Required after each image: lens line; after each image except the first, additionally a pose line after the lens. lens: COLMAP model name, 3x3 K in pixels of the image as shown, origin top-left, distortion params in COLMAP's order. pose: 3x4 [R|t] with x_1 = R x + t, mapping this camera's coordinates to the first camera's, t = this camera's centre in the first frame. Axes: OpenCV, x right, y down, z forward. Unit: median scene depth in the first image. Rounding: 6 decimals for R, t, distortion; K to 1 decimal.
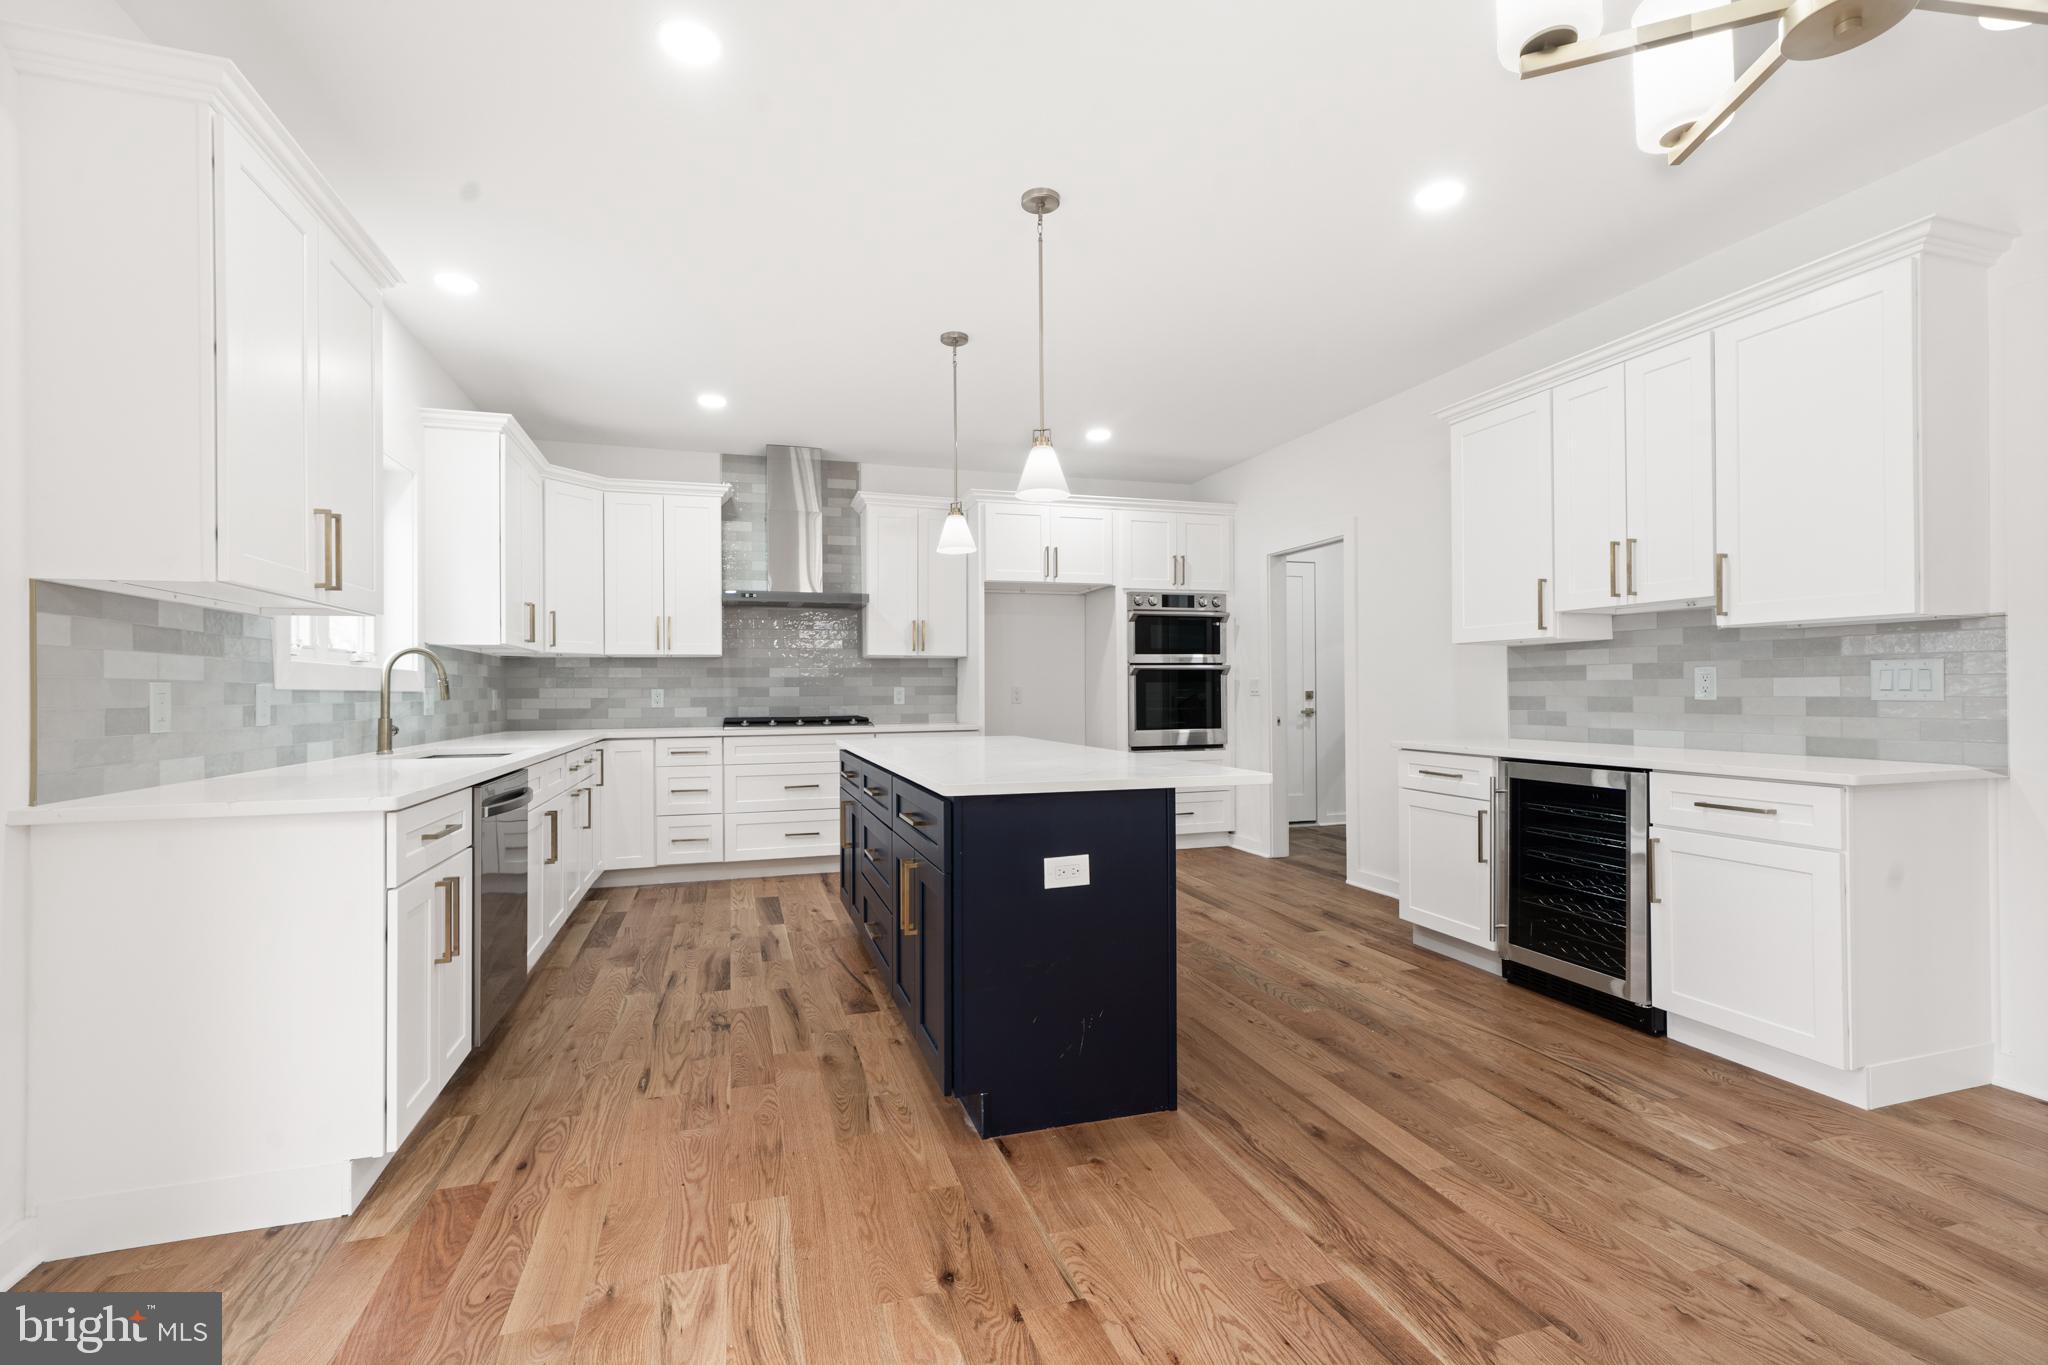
lens RADIAL K [[886.2, 0, 1009.4], [0, 886.2, 683.0], [0, 0, 1]] dist [-0.001409, 0.000039]
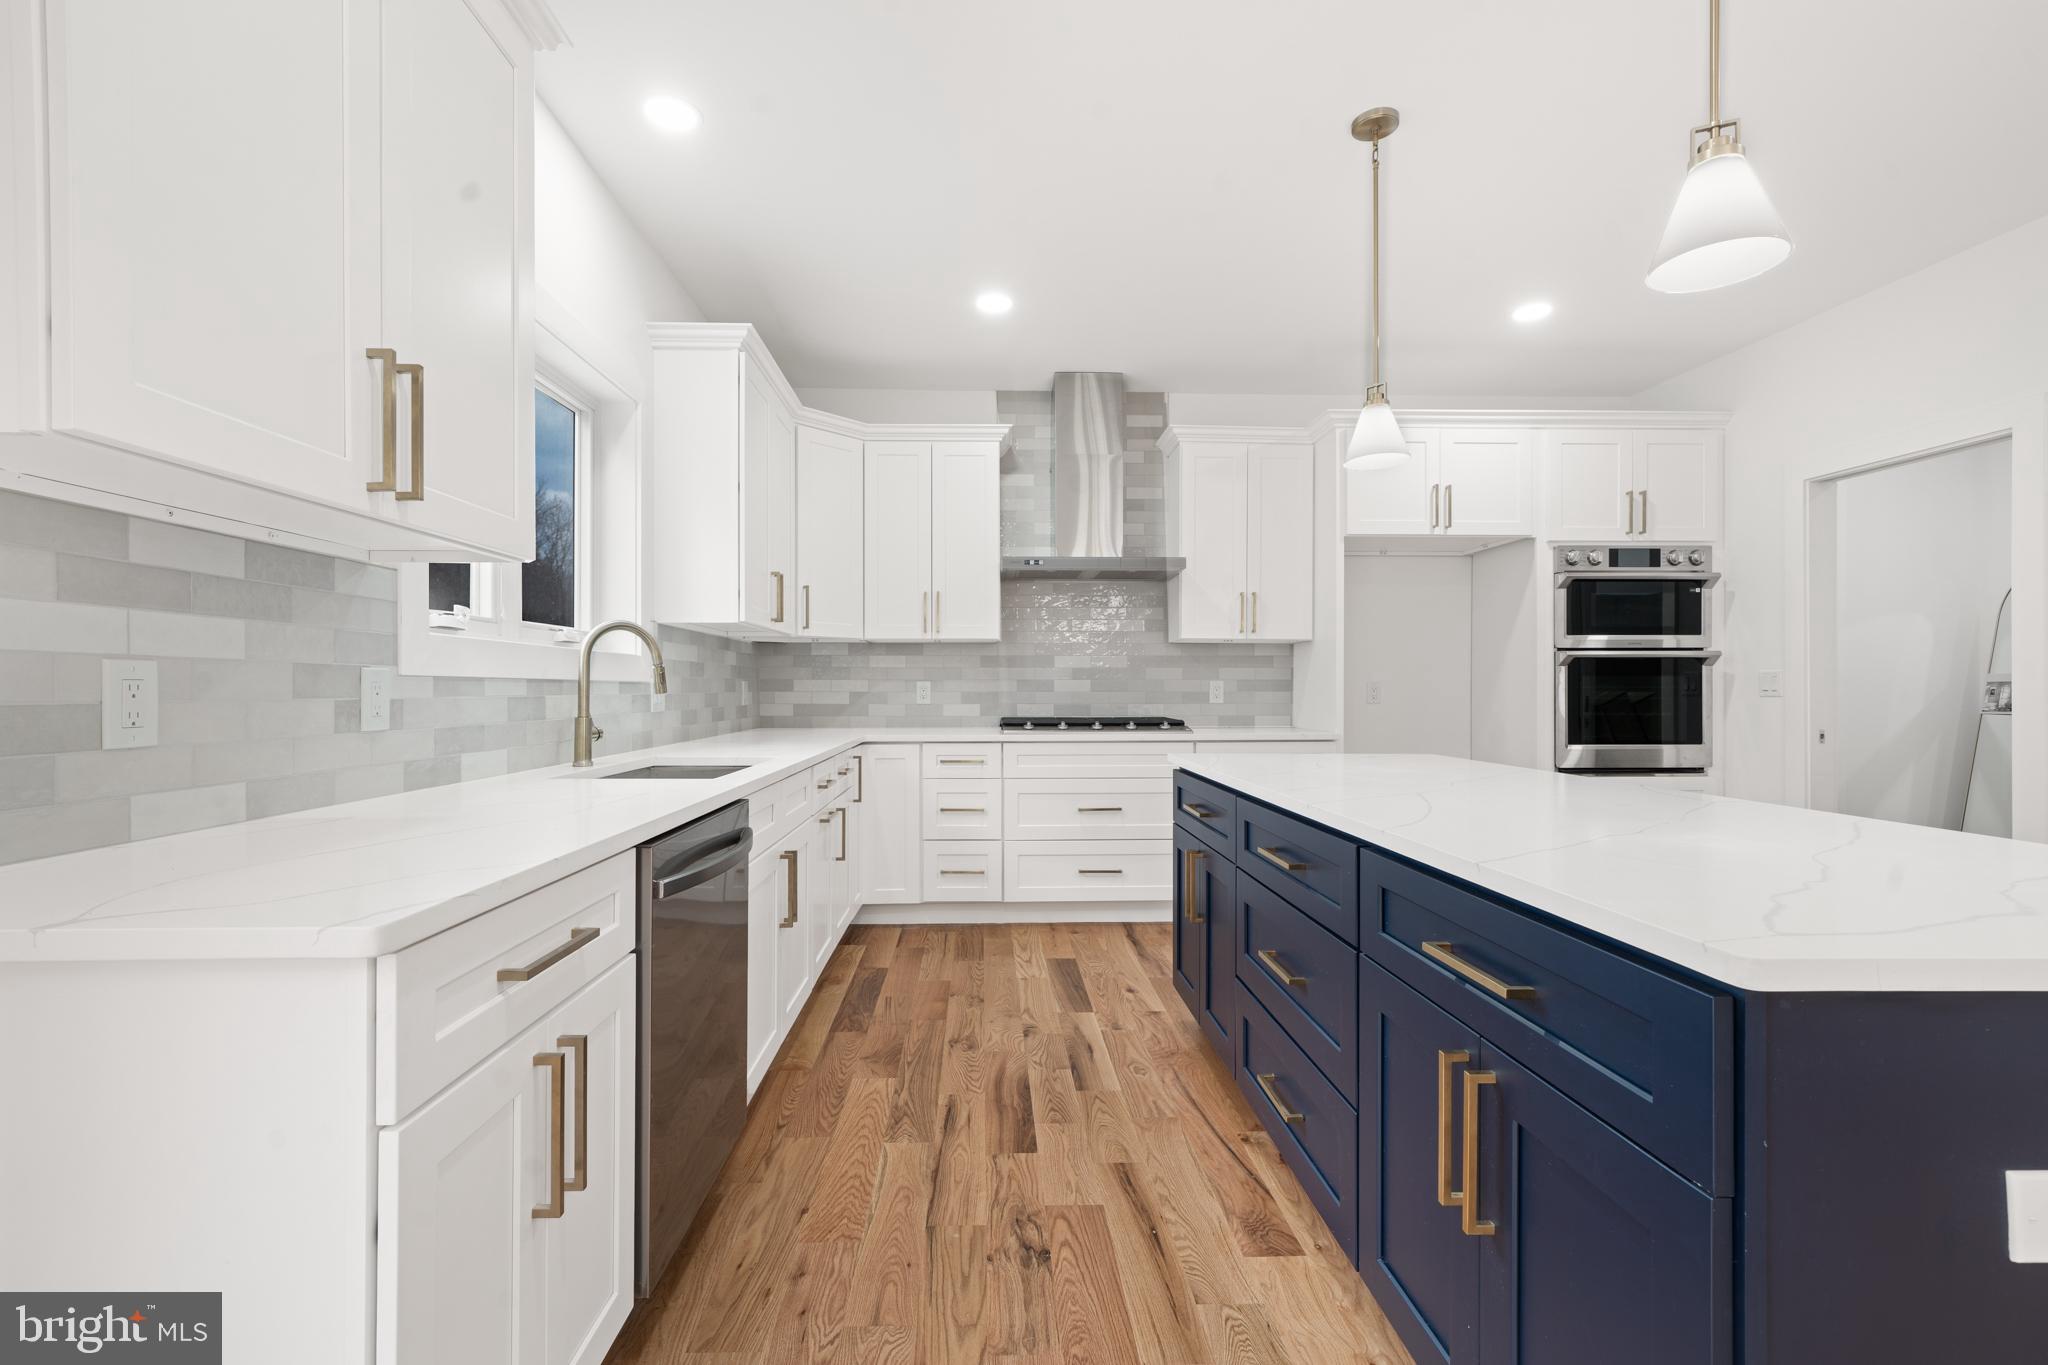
lens RADIAL K [[886.2, 0, 1016.2], [0, 886.2, 683.7], [0, 0, 1]] dist [-0.001409, 0.000039]
pose [[0.964902, 0.006340, -0.262533, -0.109004], [-0.004750, 0.999966, 0.006688, 0.003477], [0.262566, -0.005206, 0.964900, 0.253520]]
